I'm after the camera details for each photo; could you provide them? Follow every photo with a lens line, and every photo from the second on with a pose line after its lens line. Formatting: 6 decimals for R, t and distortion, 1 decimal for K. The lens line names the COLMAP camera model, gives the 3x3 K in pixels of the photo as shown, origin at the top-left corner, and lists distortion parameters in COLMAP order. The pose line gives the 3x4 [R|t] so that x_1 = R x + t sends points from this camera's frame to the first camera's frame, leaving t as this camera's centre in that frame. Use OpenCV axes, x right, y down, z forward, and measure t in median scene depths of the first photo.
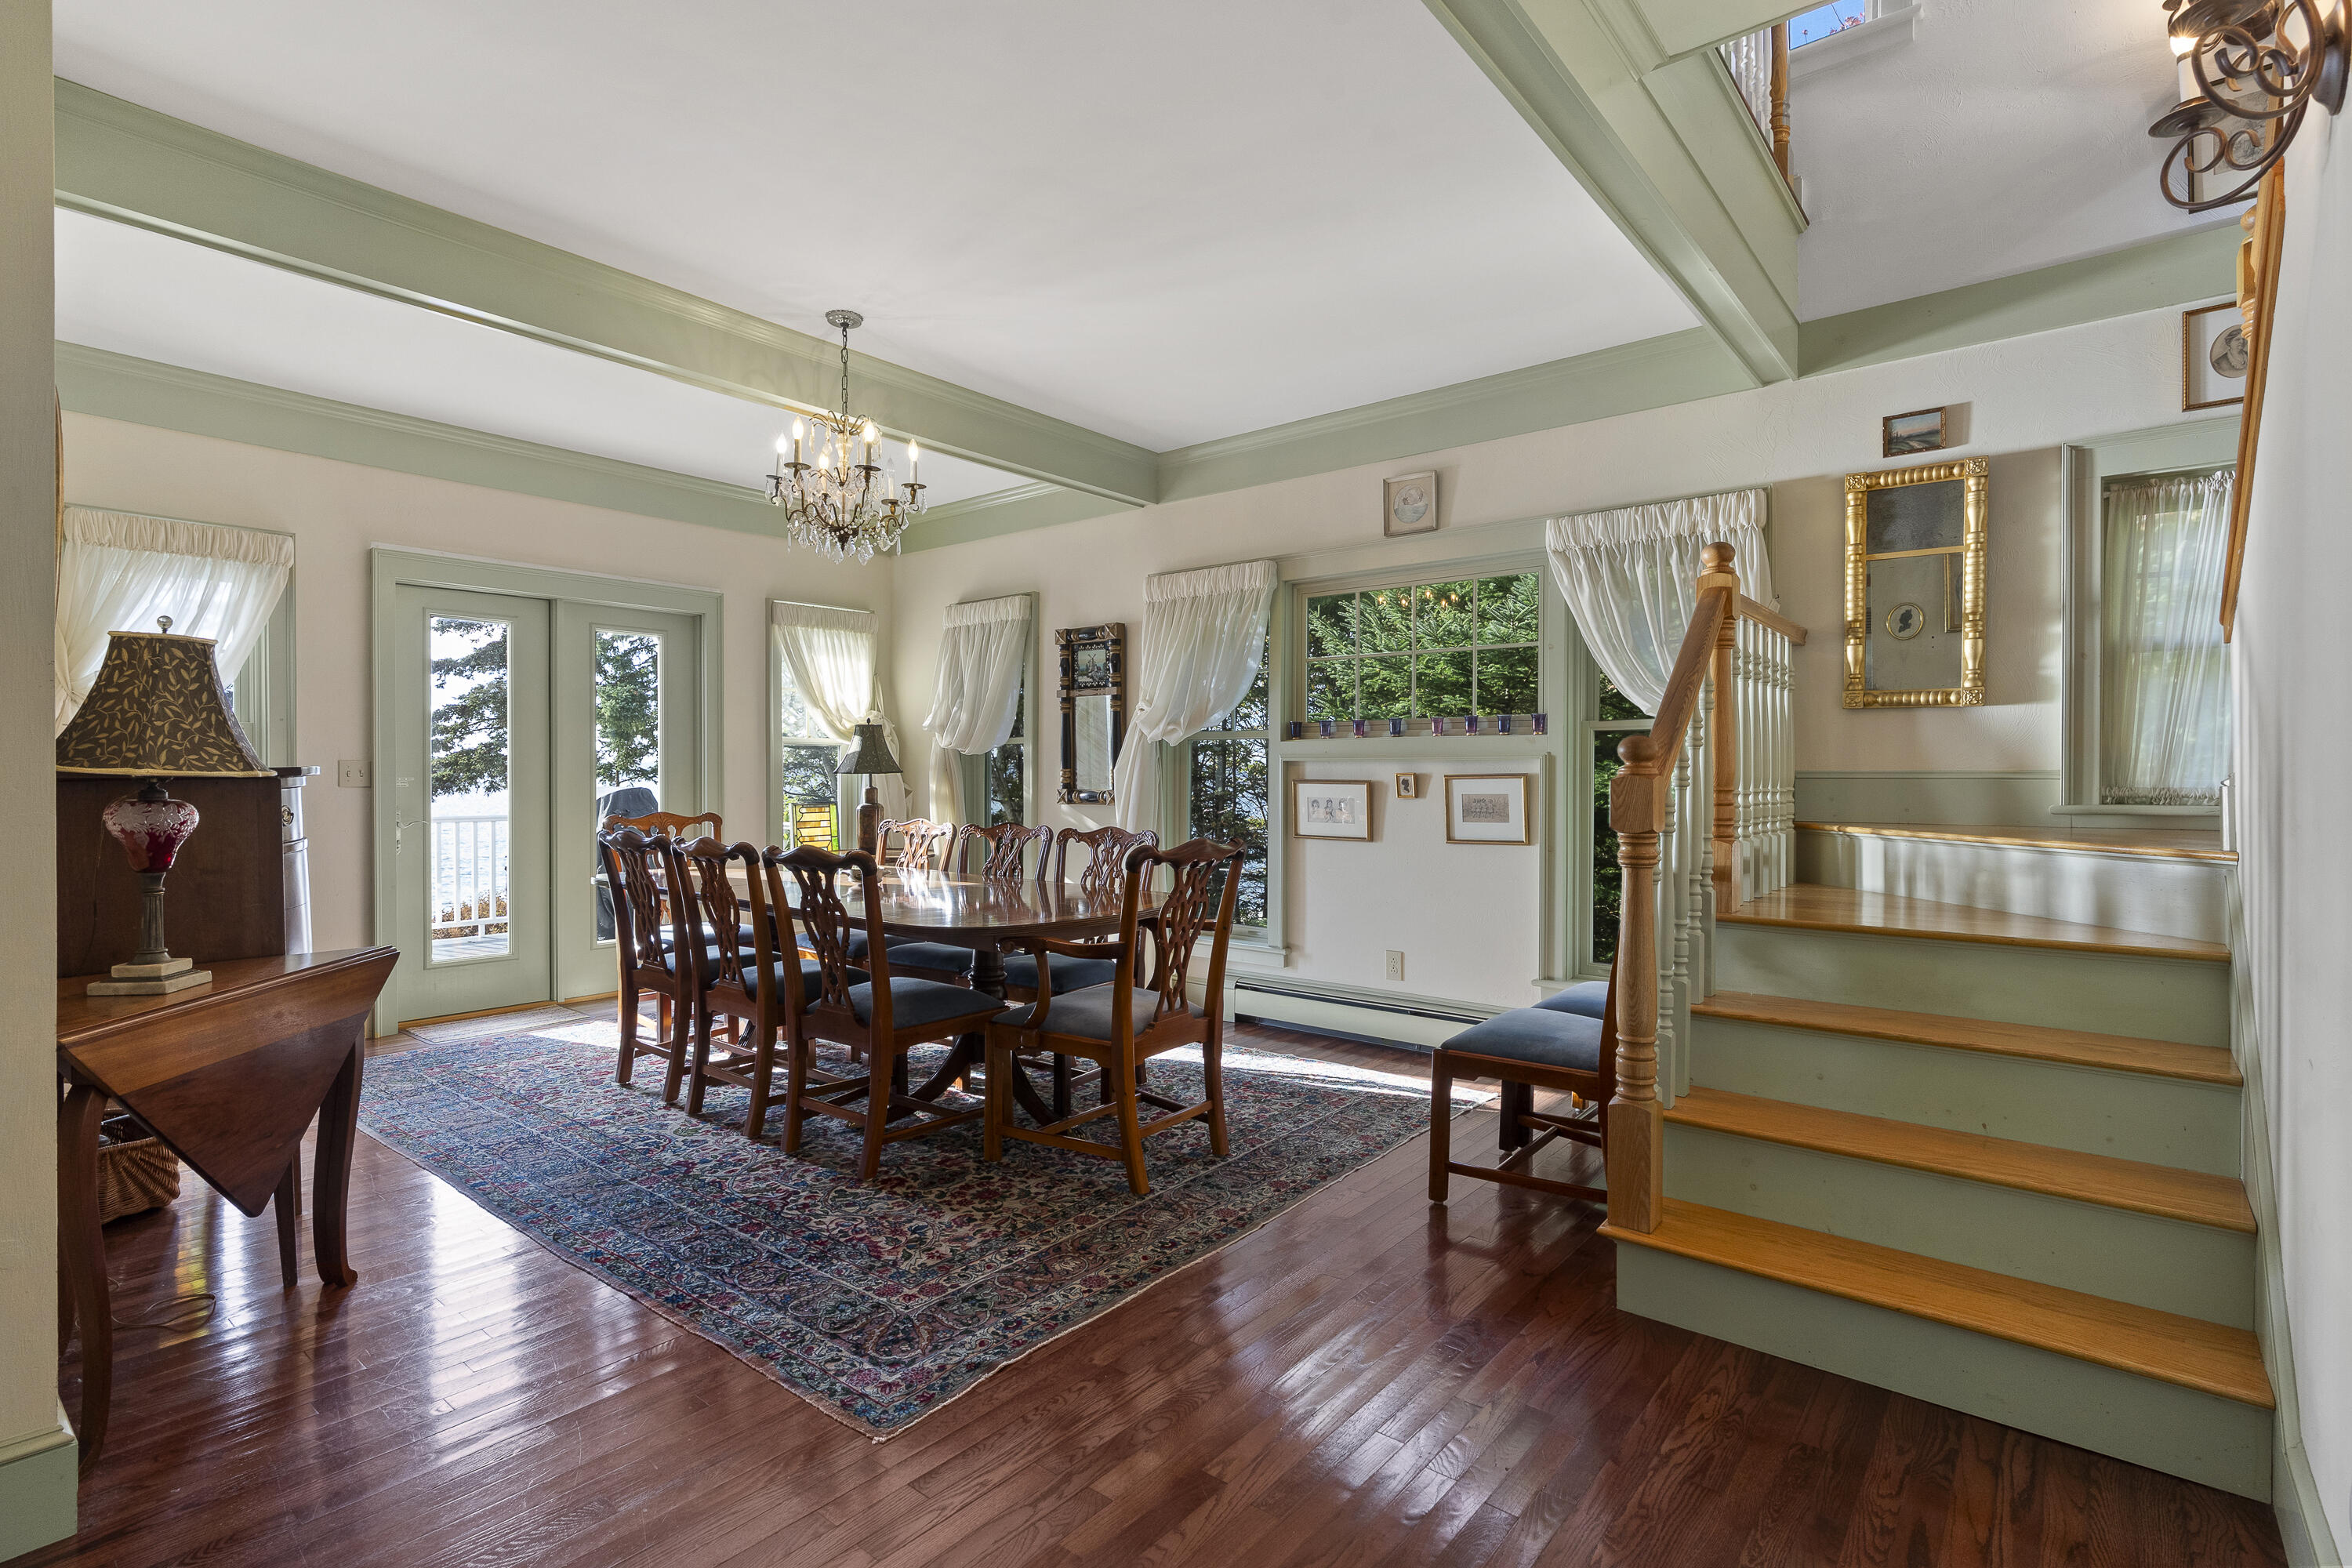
lens RADIAL K [[1114.3, 0, 1176.0], [0, 1114.3, 784.0], [0, 0, 1]] dist [-0.000777, 0.000258]
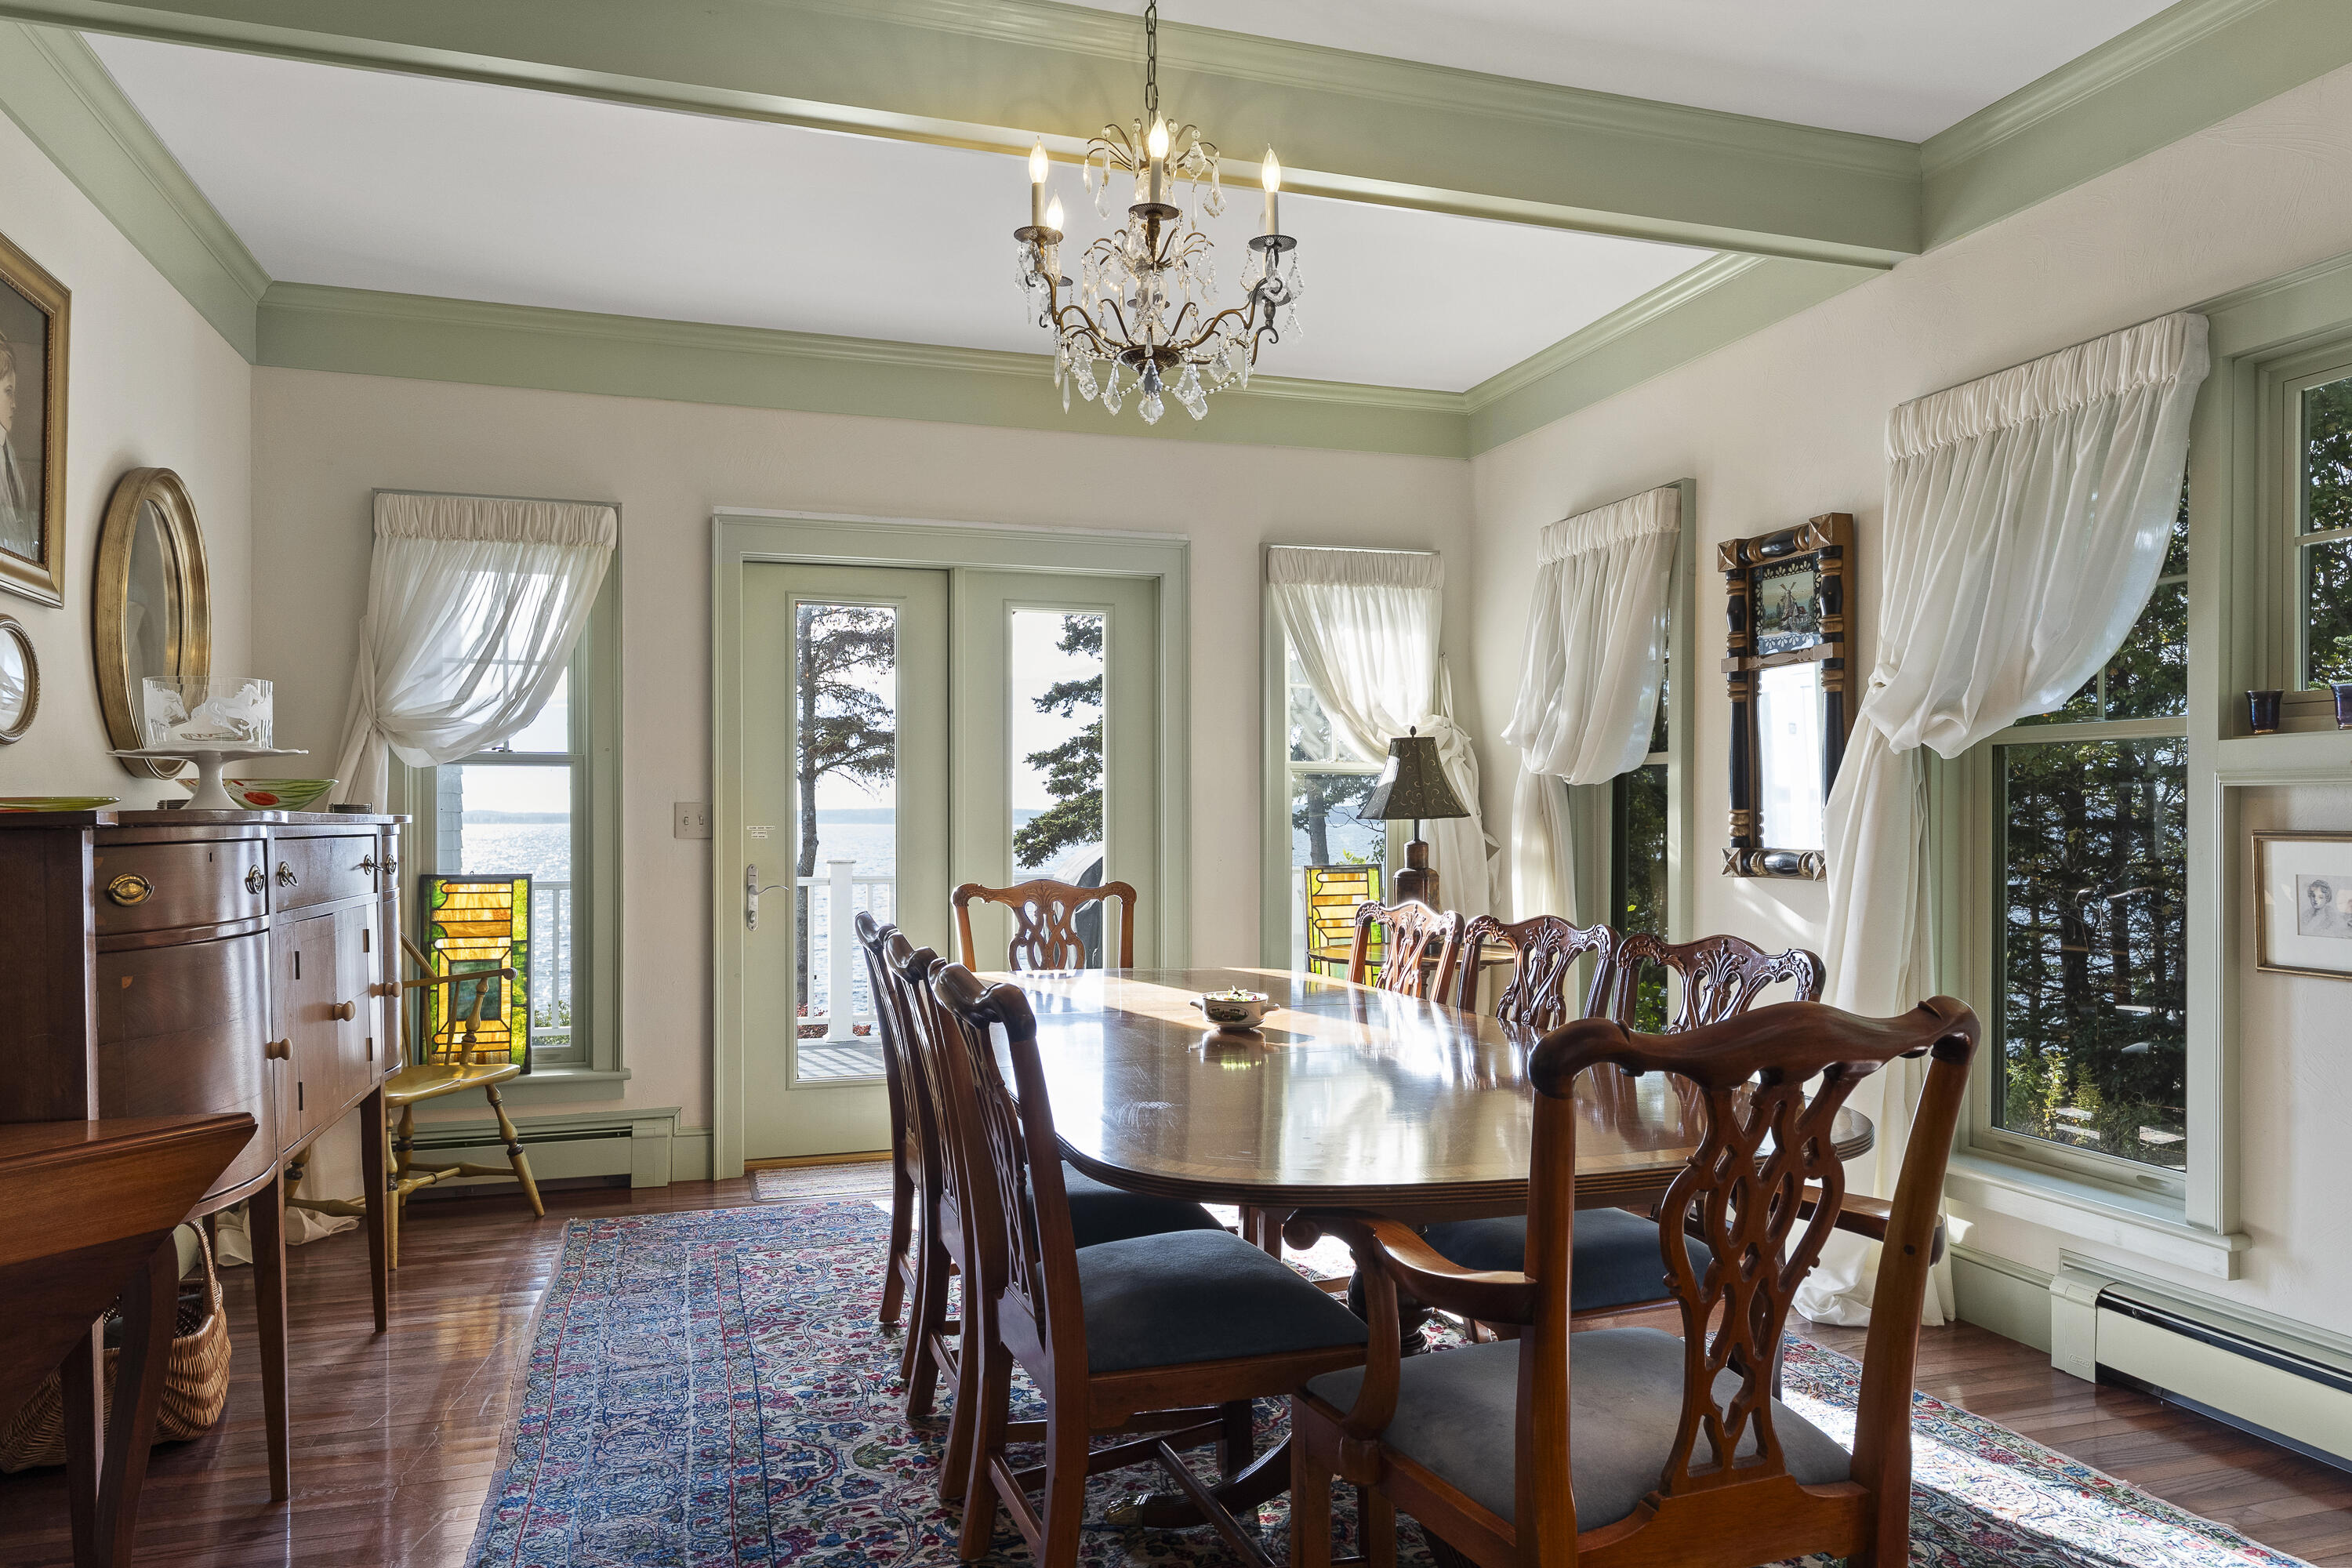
lens RADIAL K [[1513.6, 0, 1175.2], [0, 1513.6, 827.6], [0, 0, 1]] dist [0.001868, 0.001614]
pose [[0.839940, 0.000677, -0.542679, 0.068570], [-0.002303, 0.999995, -0.002318, -0.002858], [0.542675, 0.003196, 0.839937, 0.285137]]
